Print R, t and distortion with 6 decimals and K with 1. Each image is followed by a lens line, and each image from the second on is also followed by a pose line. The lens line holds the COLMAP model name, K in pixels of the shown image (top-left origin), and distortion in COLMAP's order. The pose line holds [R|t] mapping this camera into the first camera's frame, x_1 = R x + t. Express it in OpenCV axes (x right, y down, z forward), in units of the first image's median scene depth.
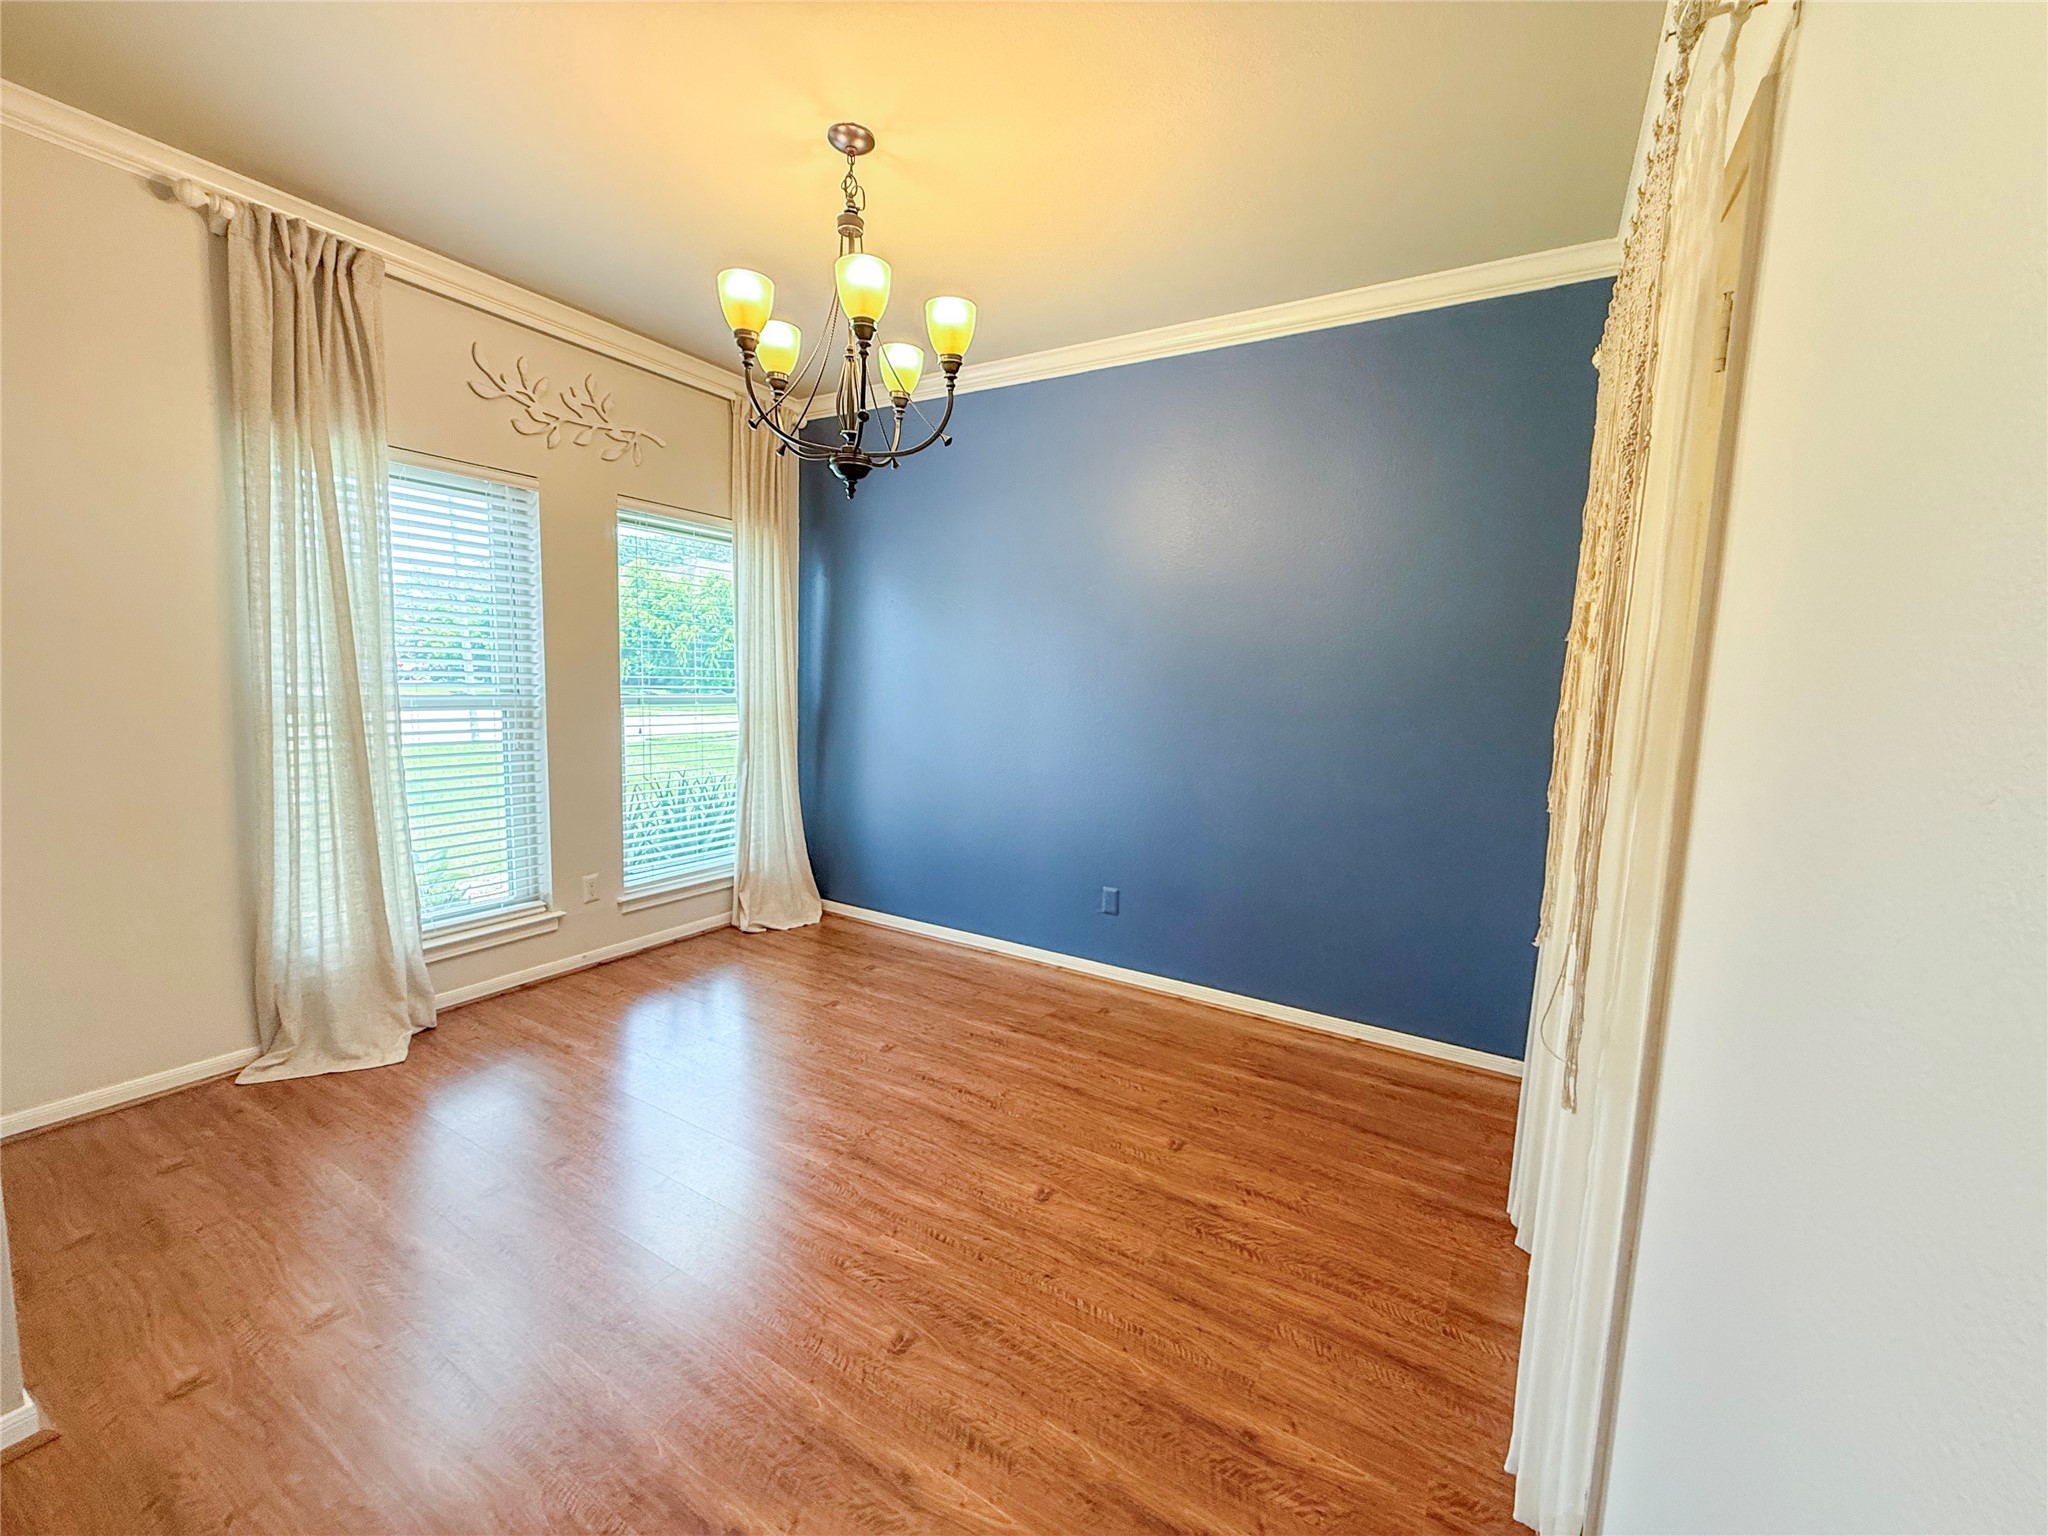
lens RADIAL K [[817.9, 0, 1025.5], [0, 817.9, 773.1], [0, 0, 1]] dist [-0.002901, 0.000450]
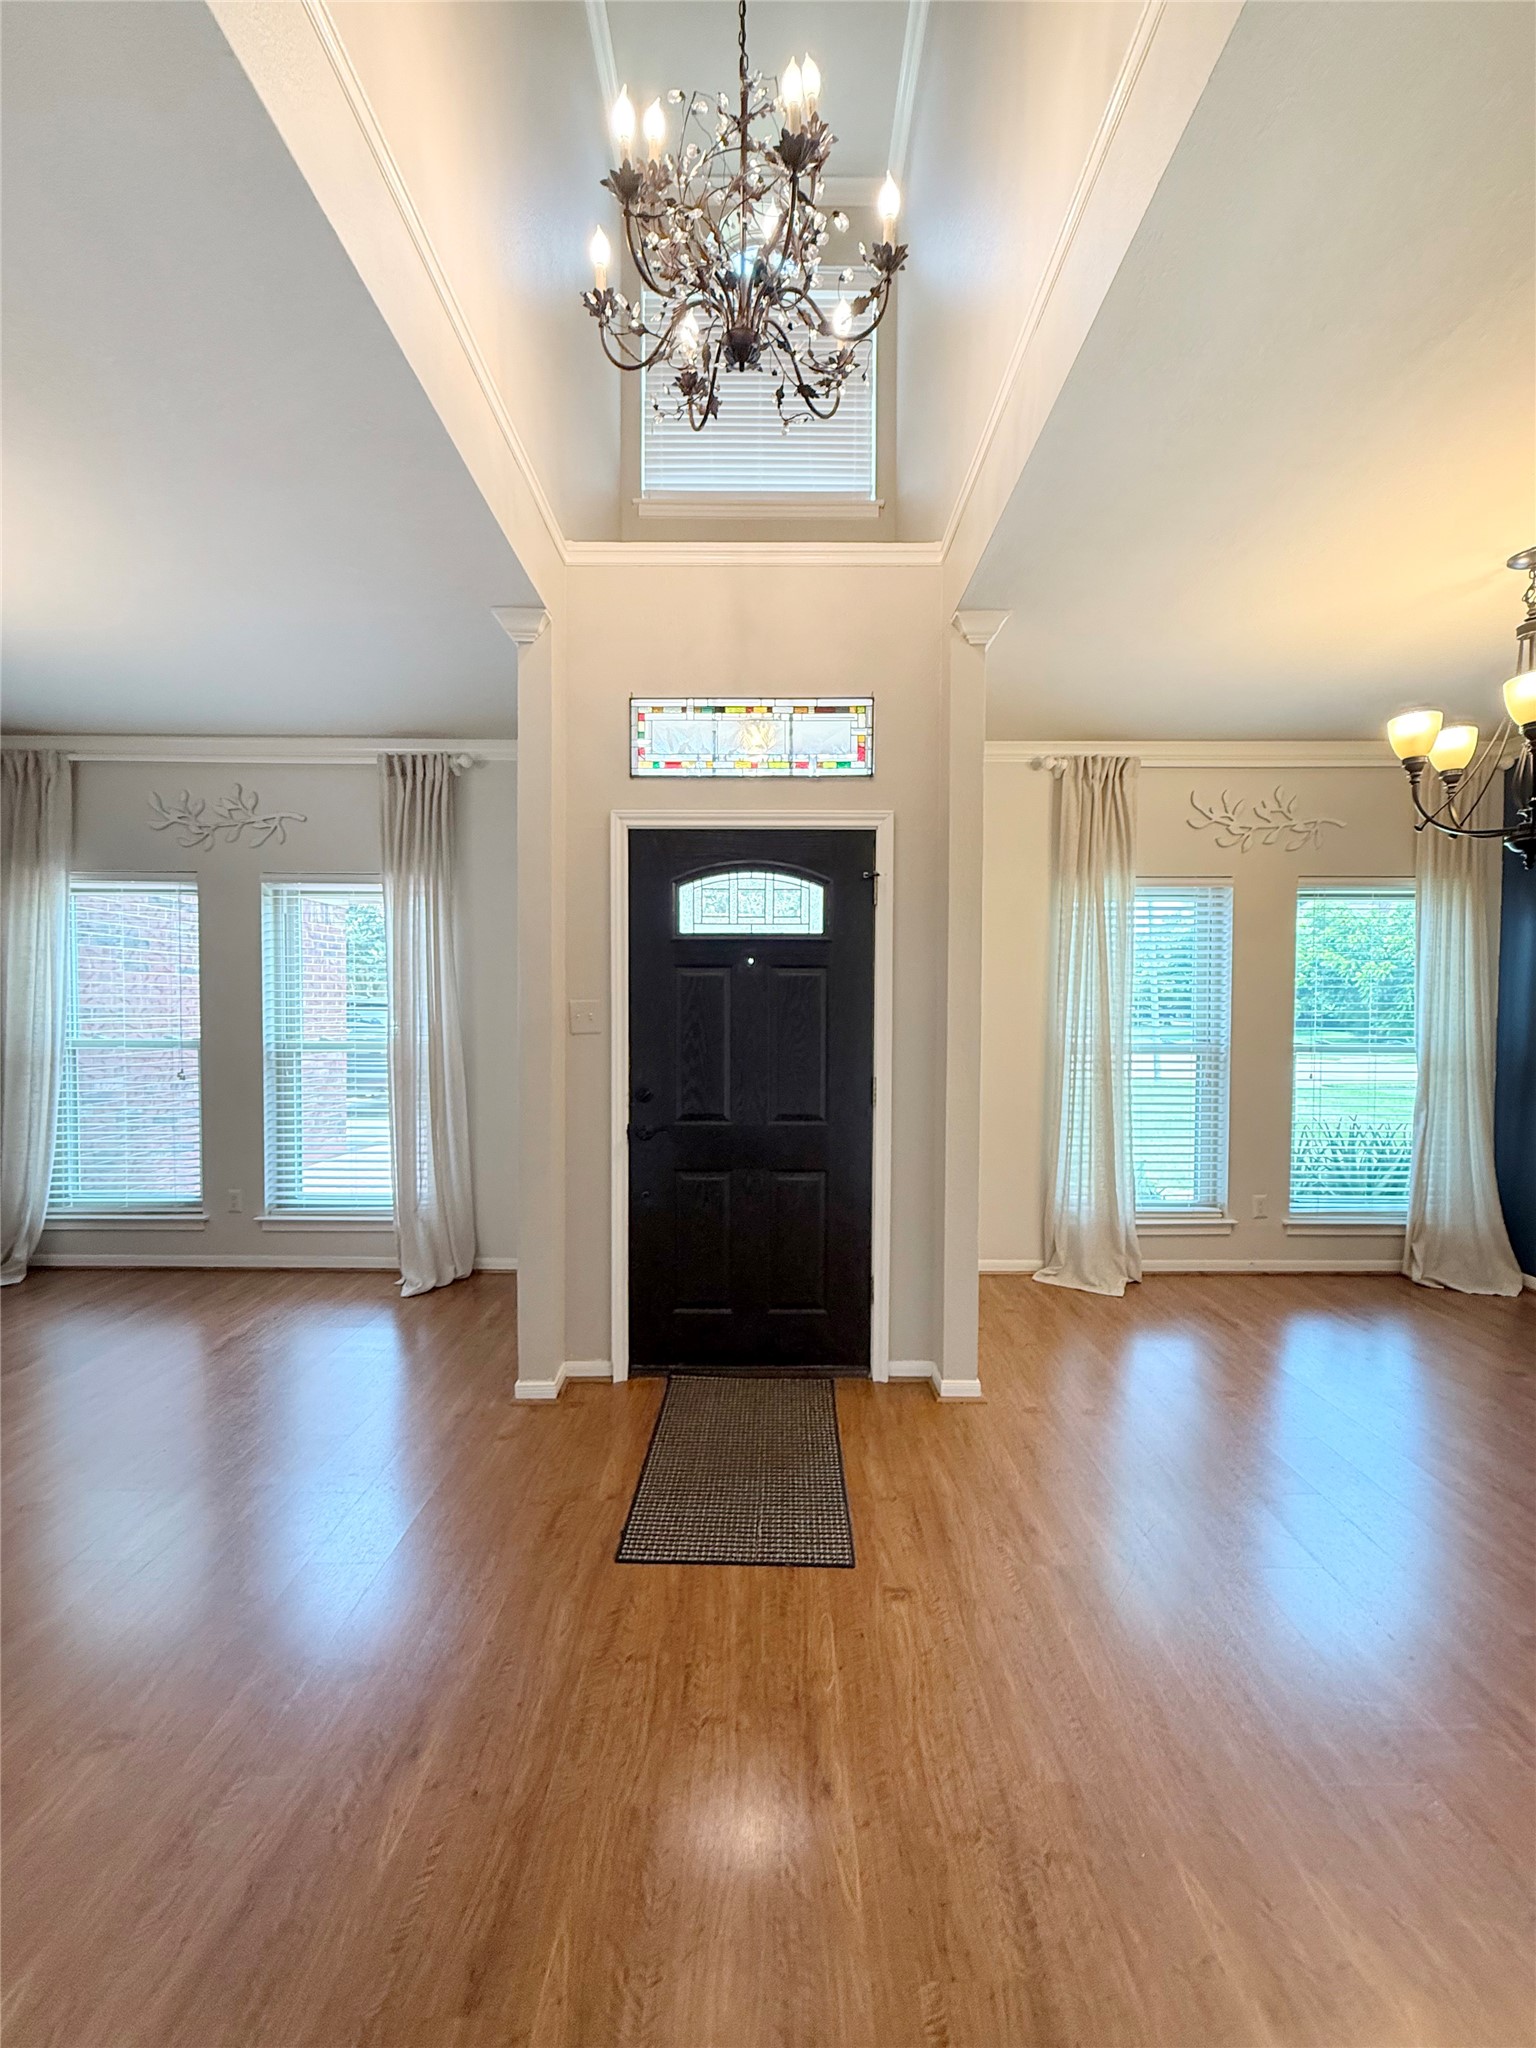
lens RADIAL K [[817.9, 0, 769.0], [0, 817.9, 1019.7], [0, 0, 1]] dist [-0.002901, 0.000450]
pose [[0.515085, -0.012356, -0.857050, 0.135161], [-0.087344, 0.993935, -0.066822, 0.014729], [0.852677, 0.109277, 0.510881, -0.271578]]
